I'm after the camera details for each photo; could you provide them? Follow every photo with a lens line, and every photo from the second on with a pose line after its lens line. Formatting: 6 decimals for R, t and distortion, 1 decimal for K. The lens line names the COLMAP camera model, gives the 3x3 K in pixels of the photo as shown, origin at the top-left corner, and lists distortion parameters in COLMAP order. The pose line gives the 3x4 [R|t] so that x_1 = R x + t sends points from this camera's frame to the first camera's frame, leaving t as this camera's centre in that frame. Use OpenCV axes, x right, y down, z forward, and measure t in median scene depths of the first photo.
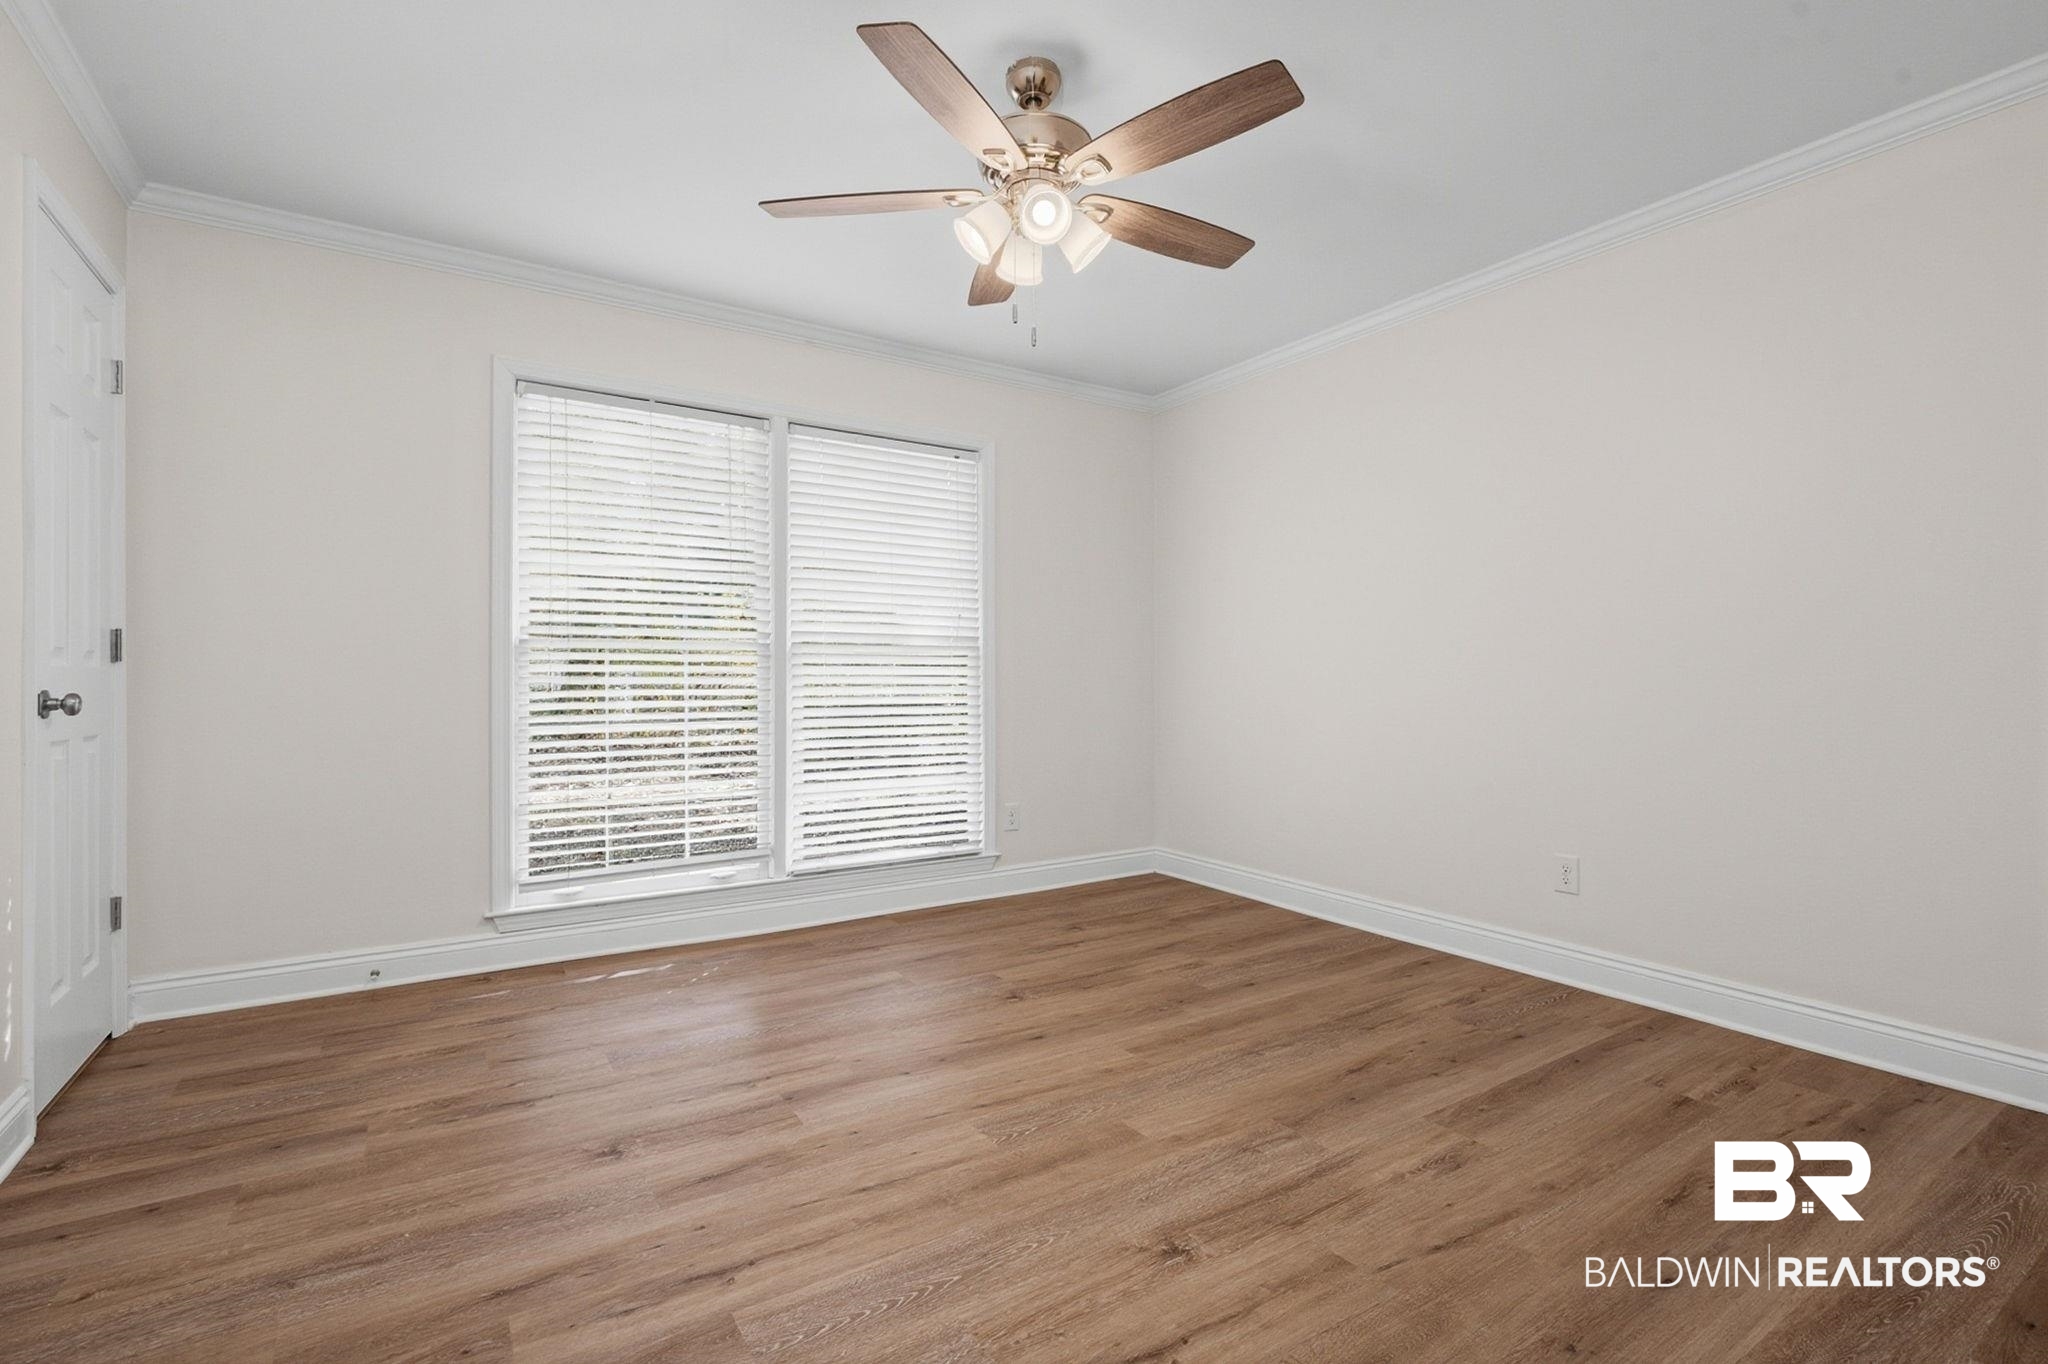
lens RADIAL K [[940.4, 0, 1024.0], [0, 940.4, 682.0], [0, 0, 1]] dist [-0.003591, -0.000481]
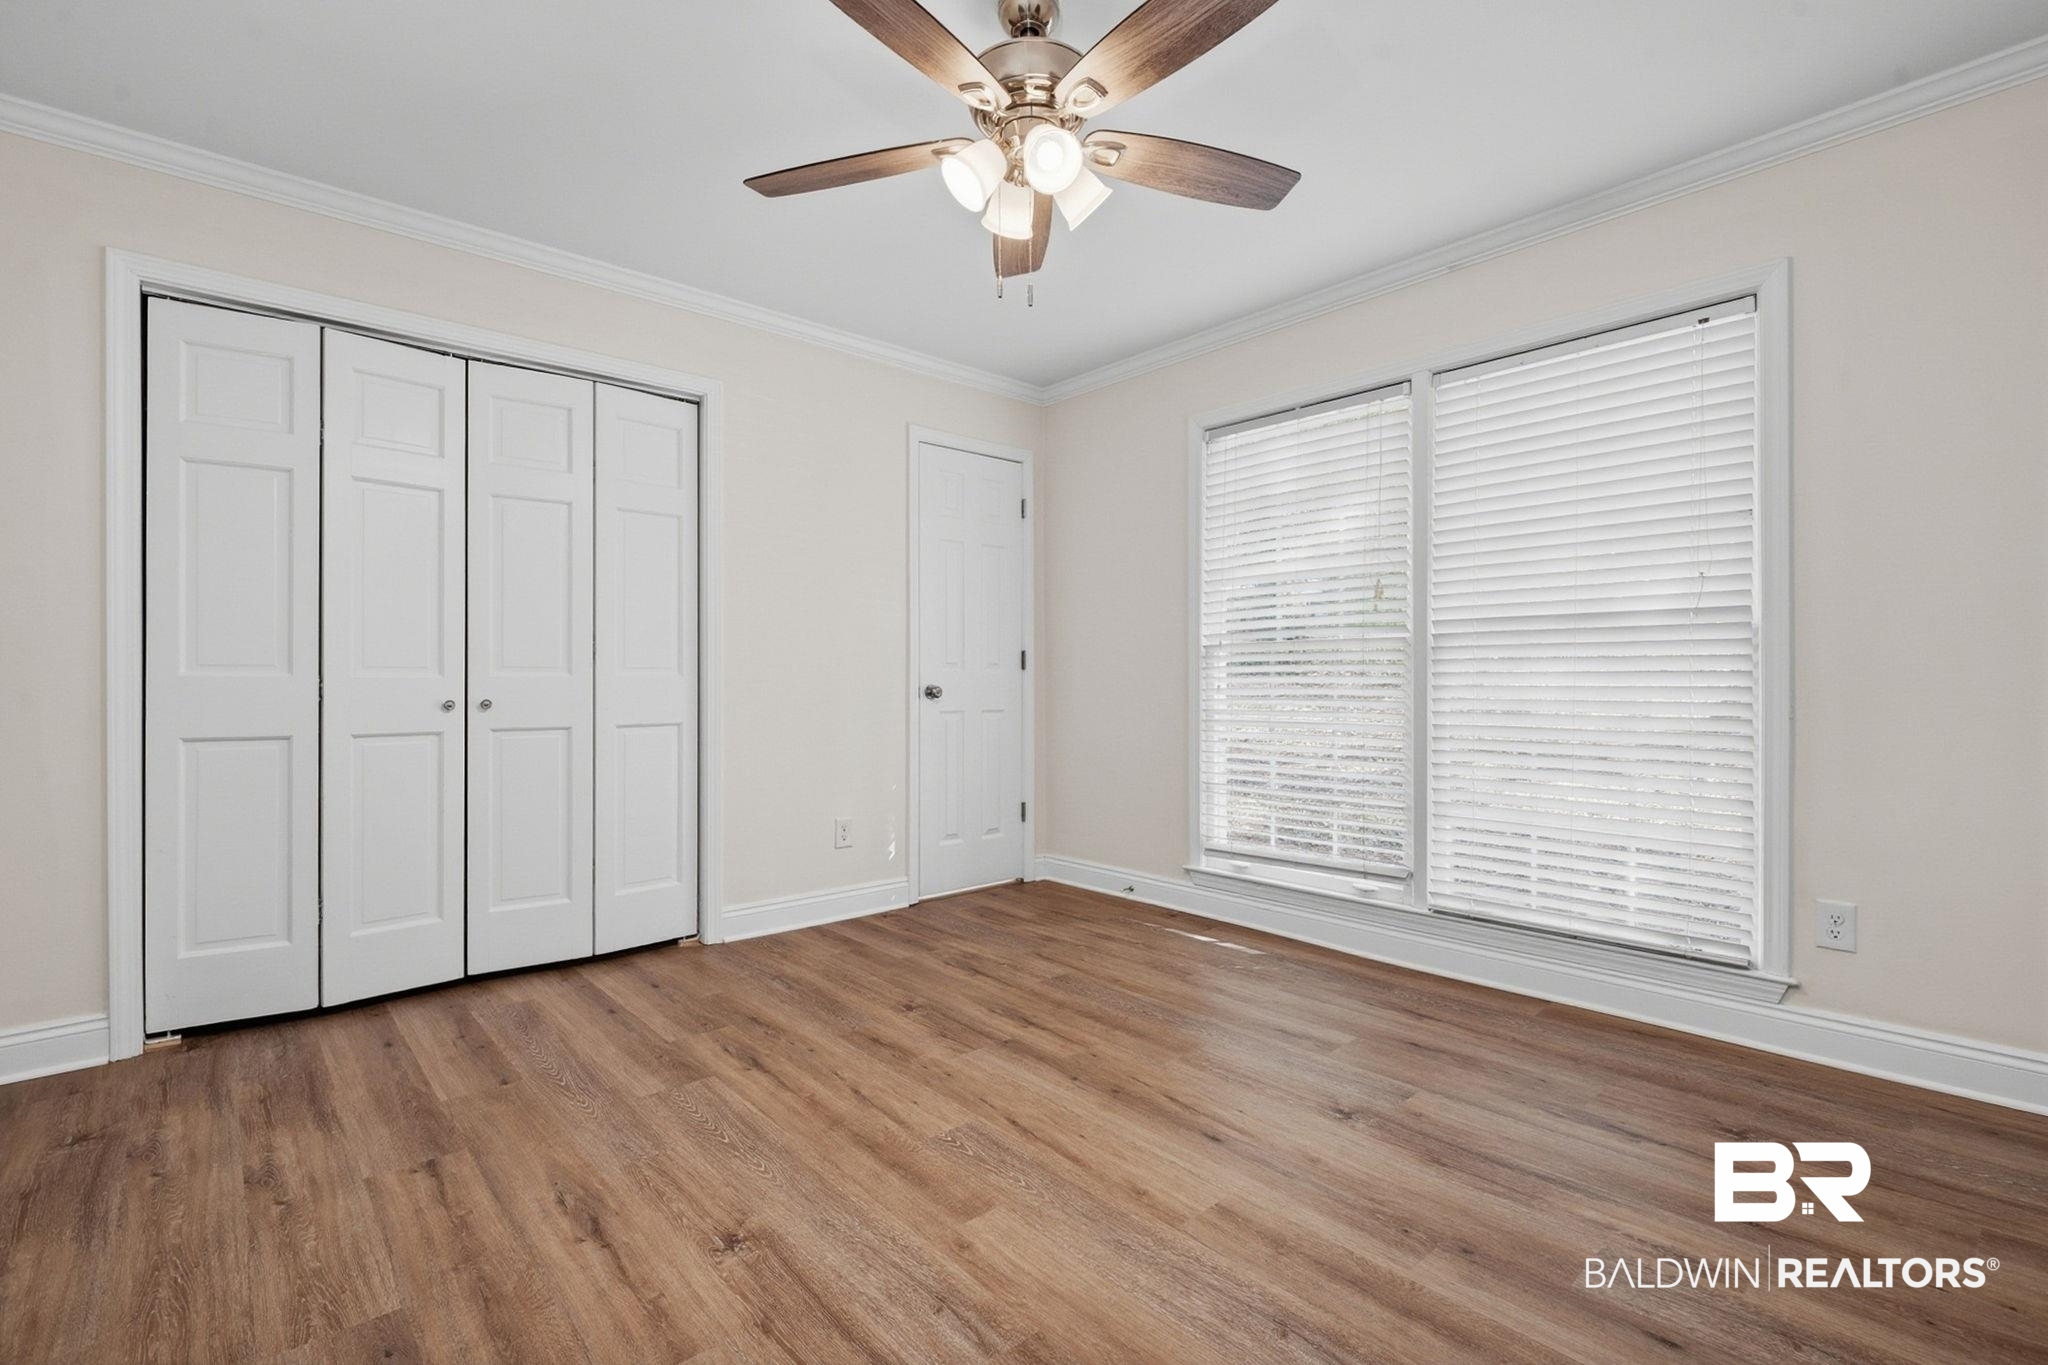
lens RADIAL K [[933.0, 0, 1025.8], [0, 933.0, 692.6], [0, 0, 1]] dist [-0.000833, -0.000450]
pose [[0.144413, 0.013411, -0.989427, 0.777064], [-0.001098, 0.999910, 0.013393, -0.001128], [0.989517, -0.000847, 0.144414, 0.758283]]
